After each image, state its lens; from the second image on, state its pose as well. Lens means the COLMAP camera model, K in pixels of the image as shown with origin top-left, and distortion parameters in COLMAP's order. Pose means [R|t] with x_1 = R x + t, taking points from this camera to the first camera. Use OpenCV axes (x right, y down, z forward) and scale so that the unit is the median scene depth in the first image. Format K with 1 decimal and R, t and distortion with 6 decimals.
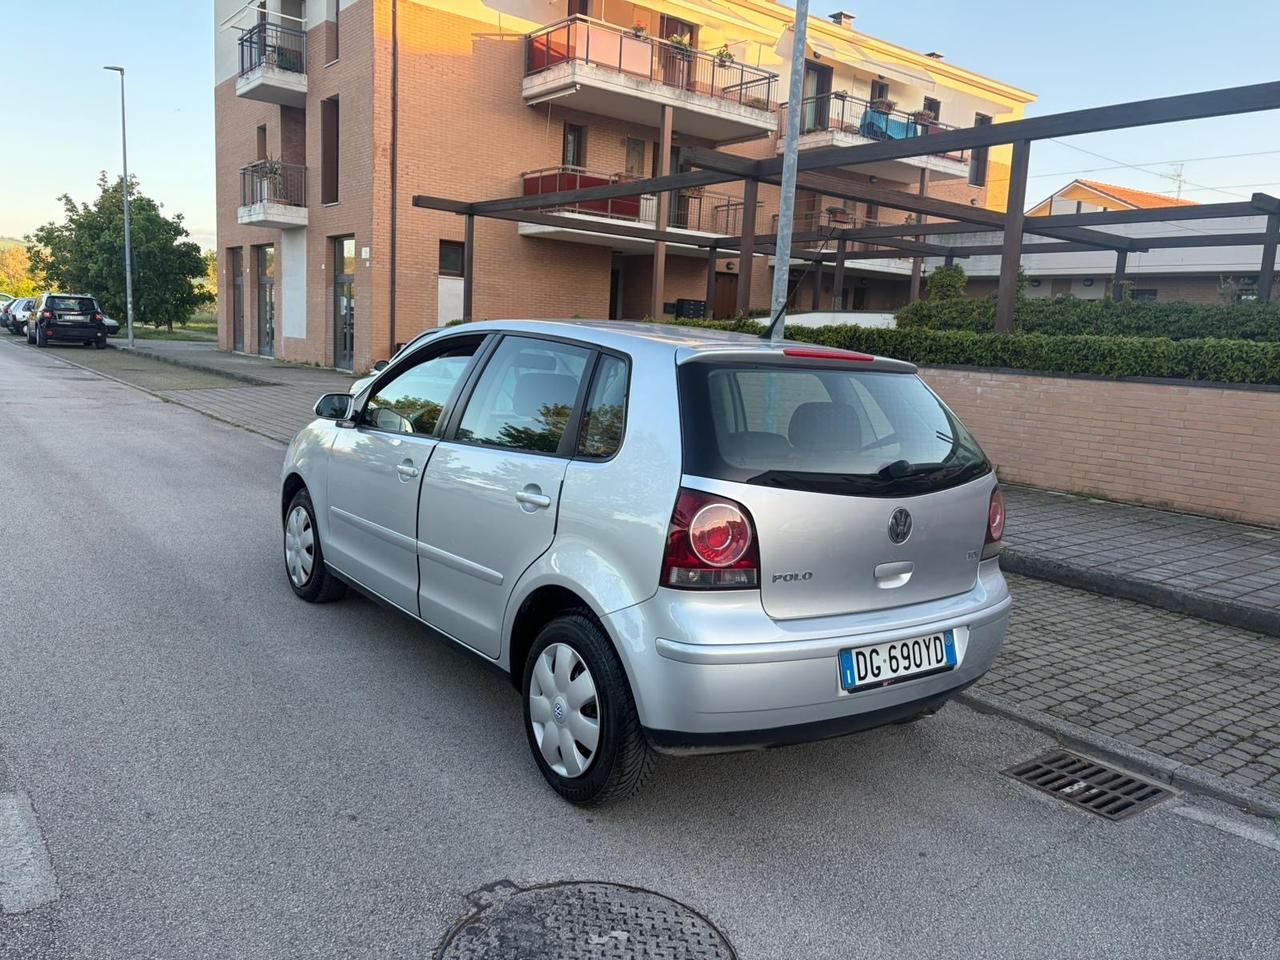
lens RADIAL K [[963.7, 0, 649.5], [0, 963.7, 477.2], [0, 0, 1]] dist [0.057778, -0.059590]
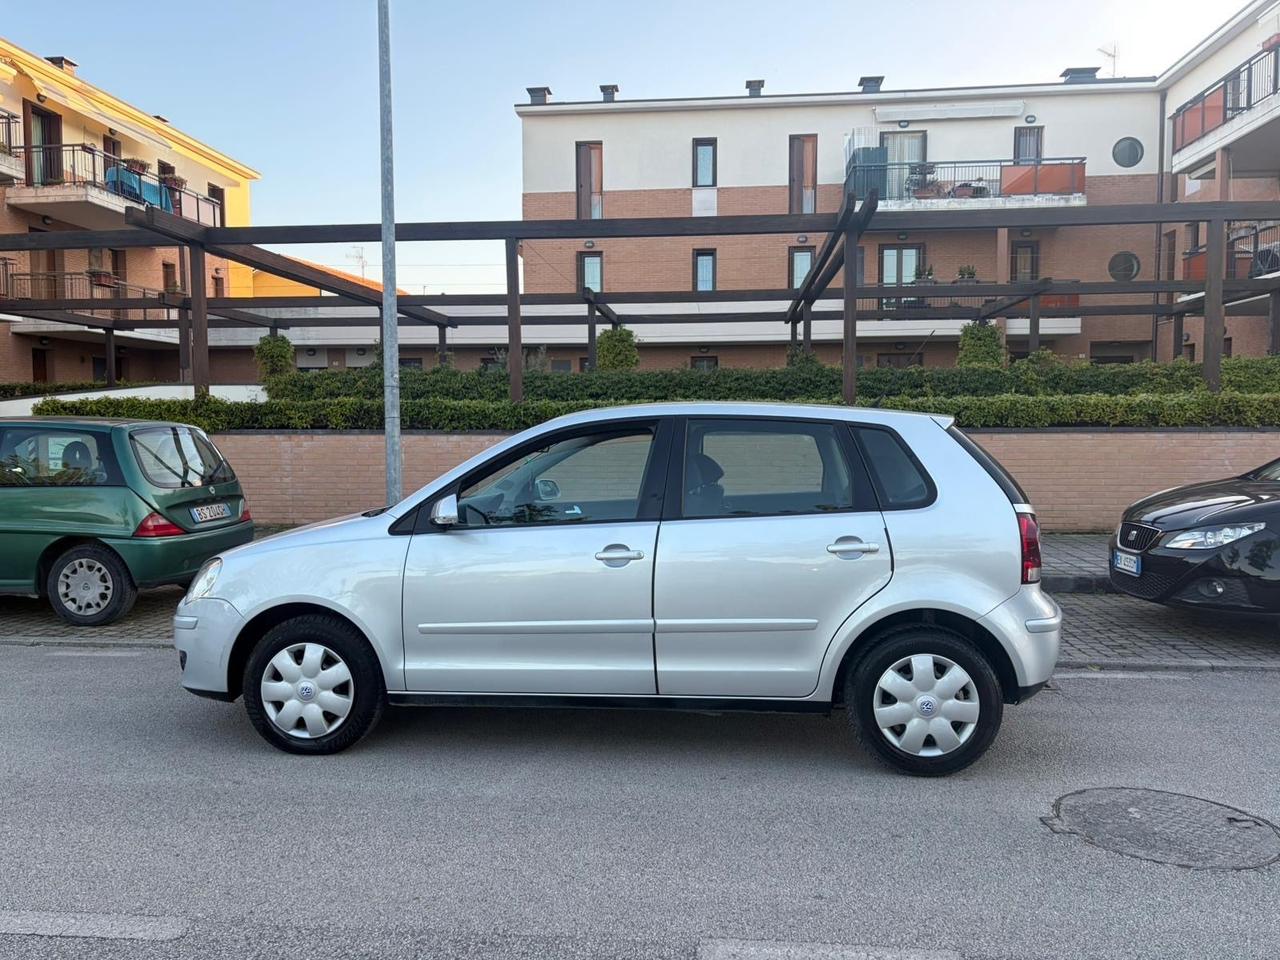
lens RADIAL K [[963.7, 0, 633.7], [0, 963.7, 477.3], [0, 0, 1]] dist [0.057778, -0.059590]
pose [[0.690557, -0.100034, 0.716326, -0.413372], [0.147003, 0.989130, -0.003584, -0.036165], [-0.708181, 0.107777, 0.697756, 0.116585]]
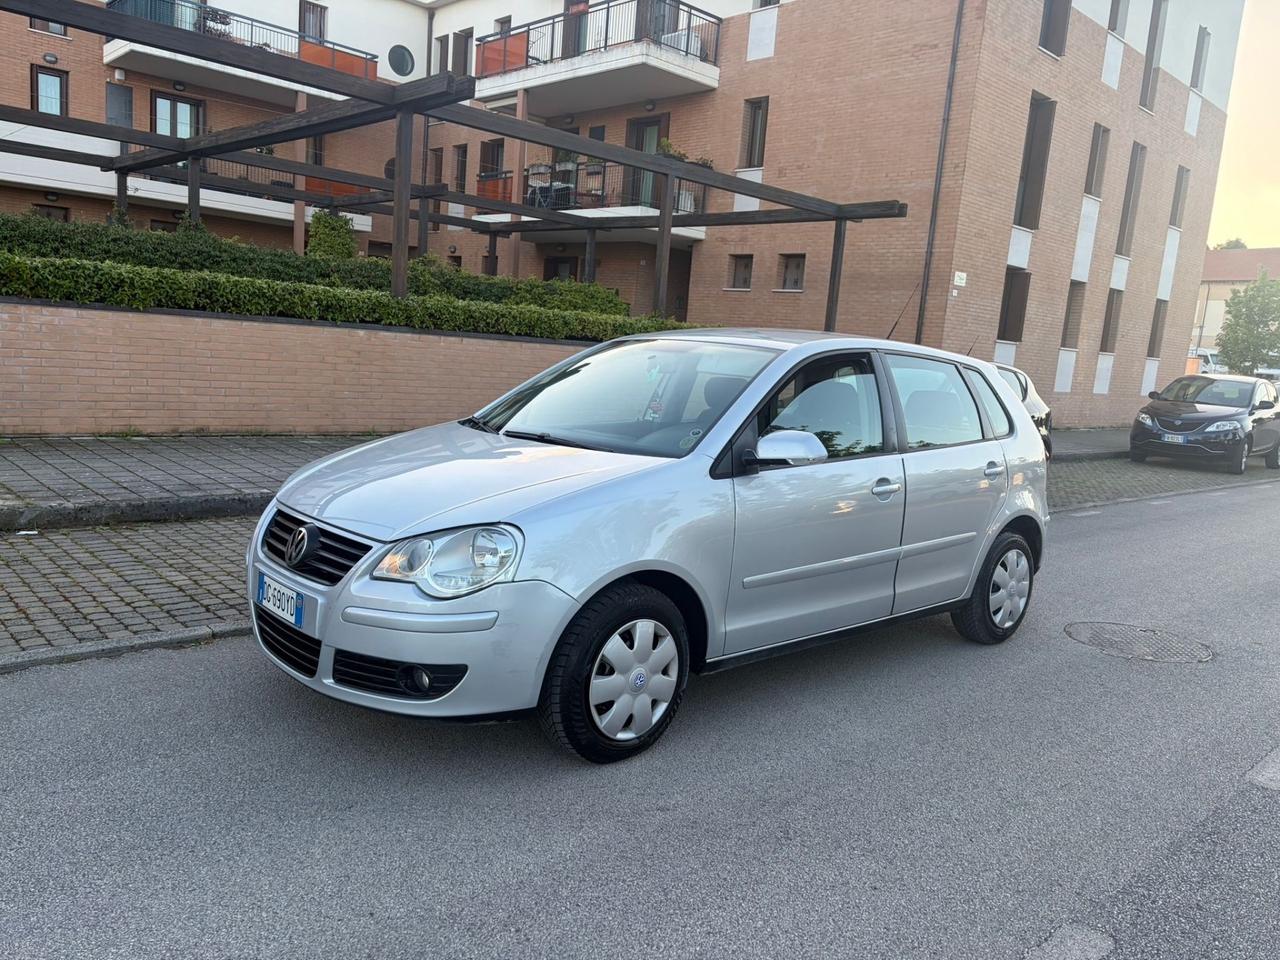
lens RADIAL K [[963.7, 0, 651.9], [0, 963.7, 489.4], [0, 0, 1]] dist [0.057778, -0.059590]
pose [[-0.088971, -0.214102, 0.972751, -0.536640], [0.059822, 0.973712, 0.219786, -0.108572], [-0.994236, 0.077747, -0.073824, 0.572891]]
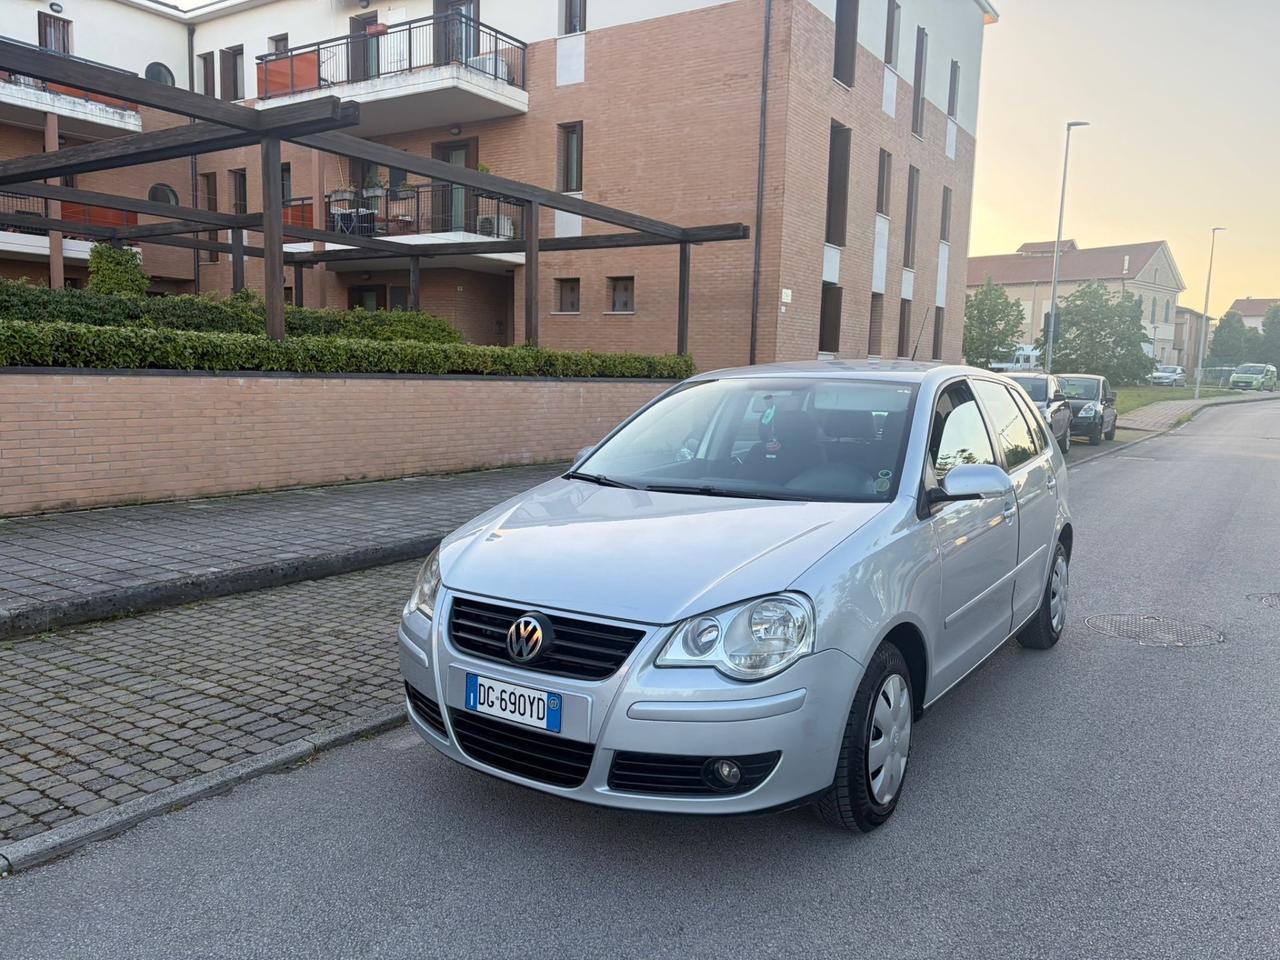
lens RADIAL K [[963.7, 0, 651.1], [0, 963.7, 484.9], [0, 0, 1]] dist [0.057778, -0.059590]
pose [[-0.325609, -0.173824, 0.929389, -0.478526], [0.092998, 0.972302, 0.214432, -0.130539], [-0.940920, 0.156252, -0.300425, 0.727888]]
